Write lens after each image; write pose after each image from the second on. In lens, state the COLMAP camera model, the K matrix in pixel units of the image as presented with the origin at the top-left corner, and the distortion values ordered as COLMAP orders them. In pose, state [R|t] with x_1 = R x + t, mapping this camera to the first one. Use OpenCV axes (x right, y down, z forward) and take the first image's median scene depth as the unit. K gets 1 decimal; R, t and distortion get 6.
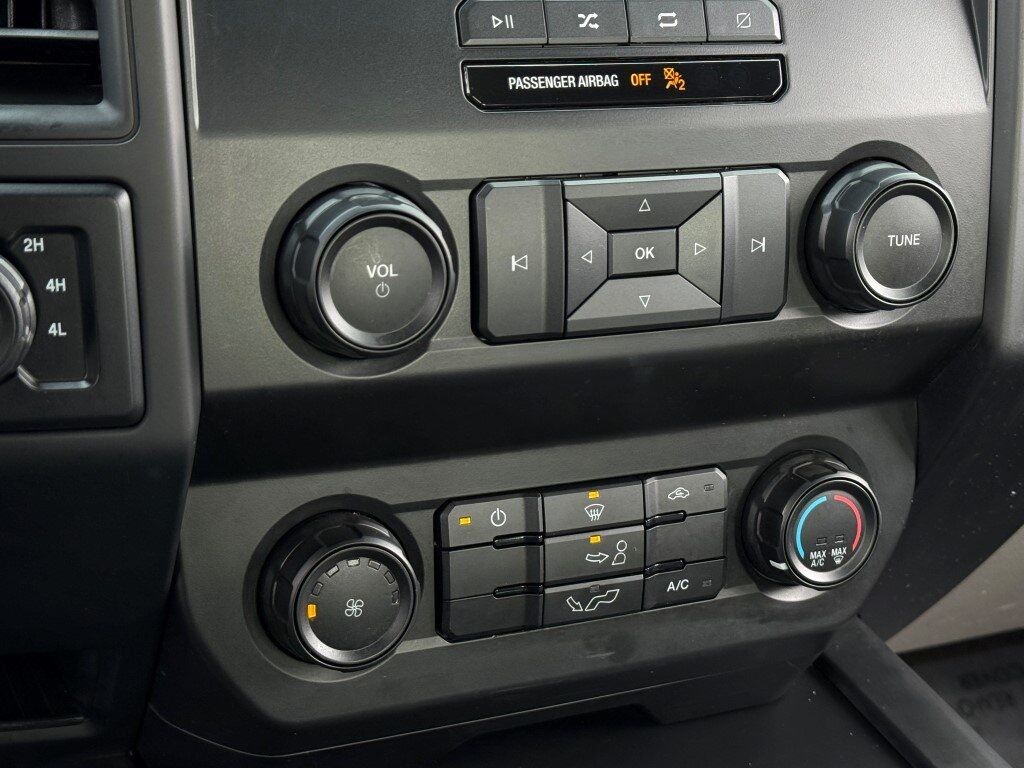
lens RADIAL K [[1659.6, 0, 512.0], [0, 1659.6, 384.0], [0, 0, 1]] dist [0.111632, -0.010335]
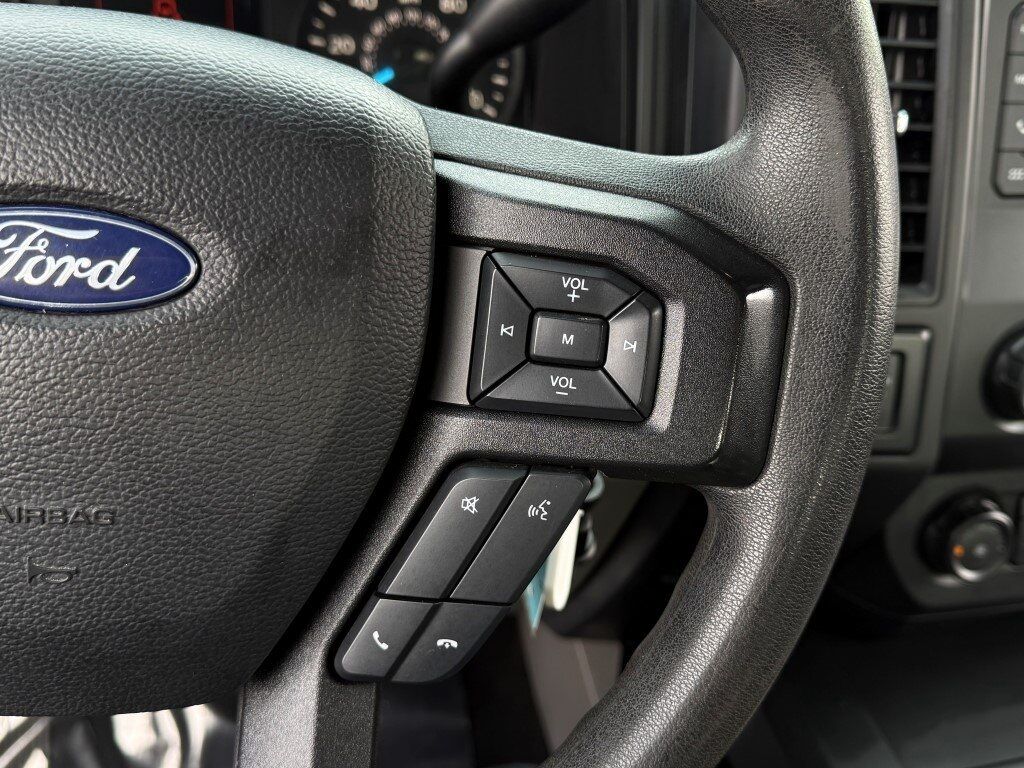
lens RADIAL K [[1031.4, 0, 512.0], [0, 1031.4, 384.0], [0, 0, 1]] dist [0.133222, -0.340171]
pose [[0.979904, 0.077787, -0.183680, -0.407532], [-0.060154, 0.993198, 0.099699, -0.129024], [0.190185, -0.086646, 0.977917, -0.185649]]
